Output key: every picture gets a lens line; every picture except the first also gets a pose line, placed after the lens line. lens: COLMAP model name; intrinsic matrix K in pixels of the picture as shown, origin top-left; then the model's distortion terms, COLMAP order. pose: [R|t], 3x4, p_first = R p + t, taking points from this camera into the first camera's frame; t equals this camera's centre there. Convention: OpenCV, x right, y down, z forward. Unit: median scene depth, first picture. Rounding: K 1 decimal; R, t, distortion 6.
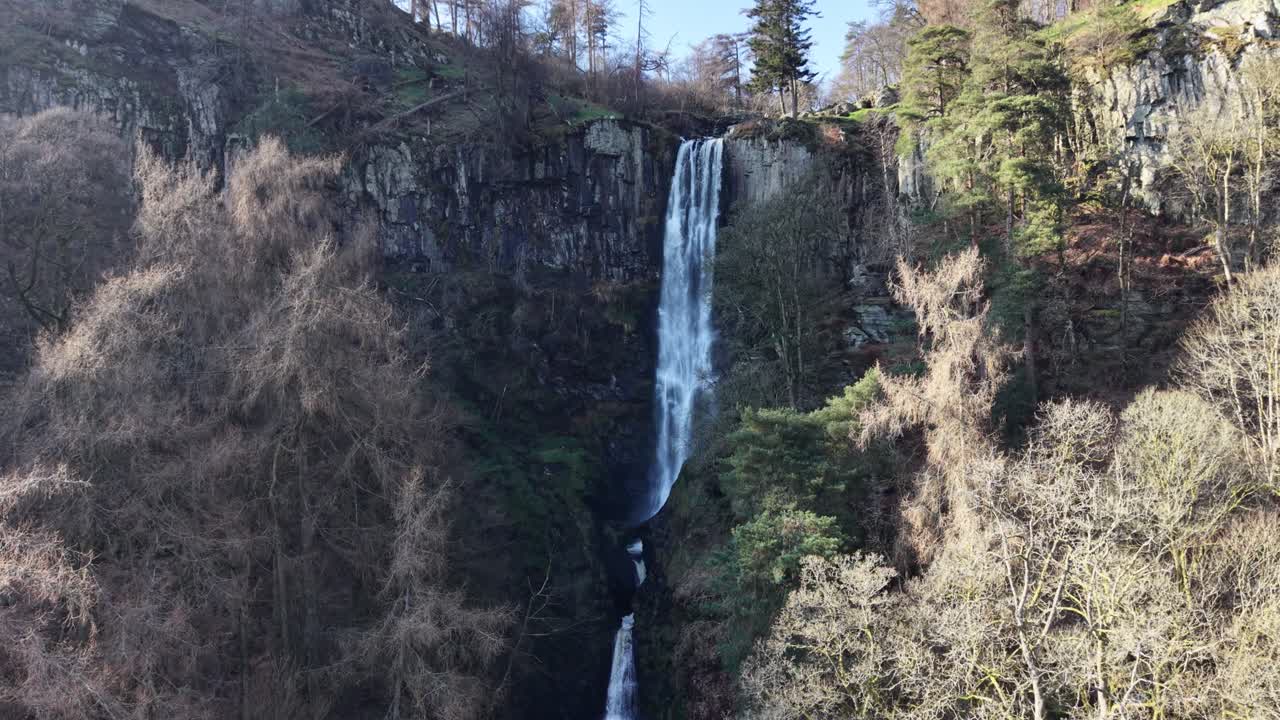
lens RADIAL K [[918.6, 0, 672.6], [0, 918.6, 360.0], [0, 0, 1]] dist [0.069735, -0.055270]
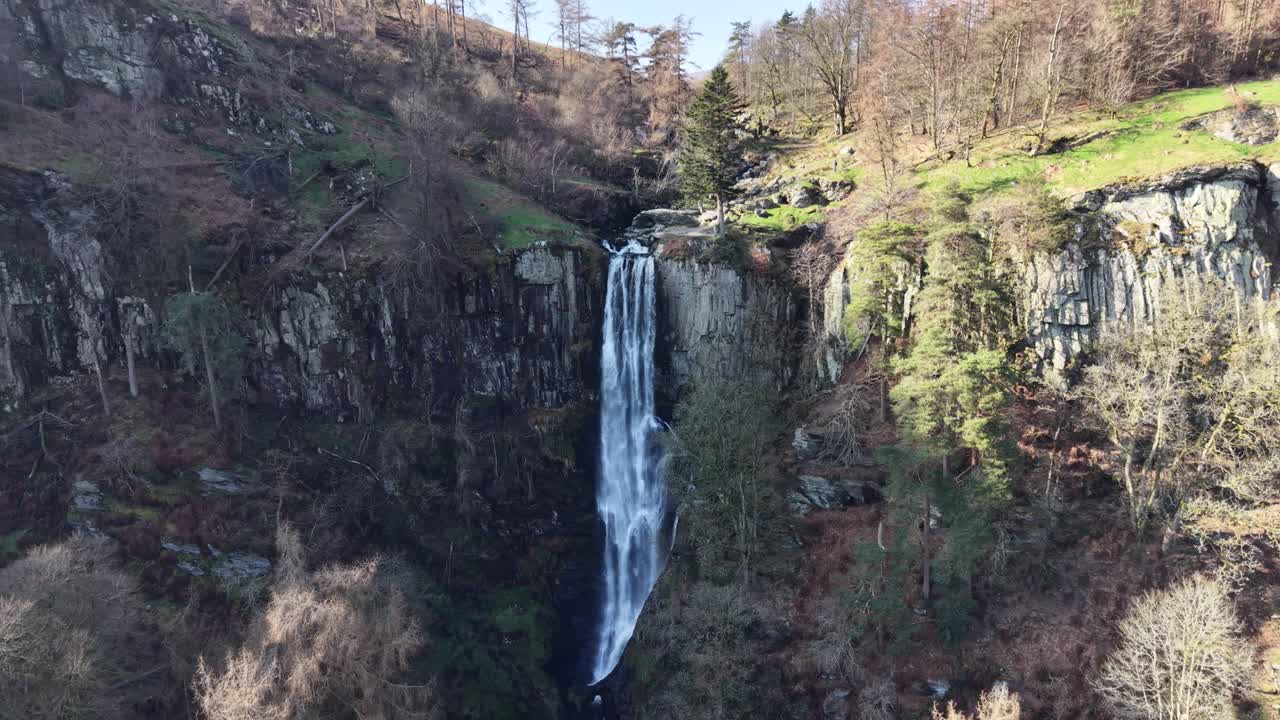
lens RADIAL K [[918.6, 0, 672.6], [0, 918.6, 360.0], [0, 0, 1]] dist [0.069735, -0.055270]
pose [[0.979729, -0.031577, 0.197825, -0.131189], [-0.007548, 0.980979, 0.193969, -0.339969], [-0.200187, -0.191530, 0.960854, 0.029507]]
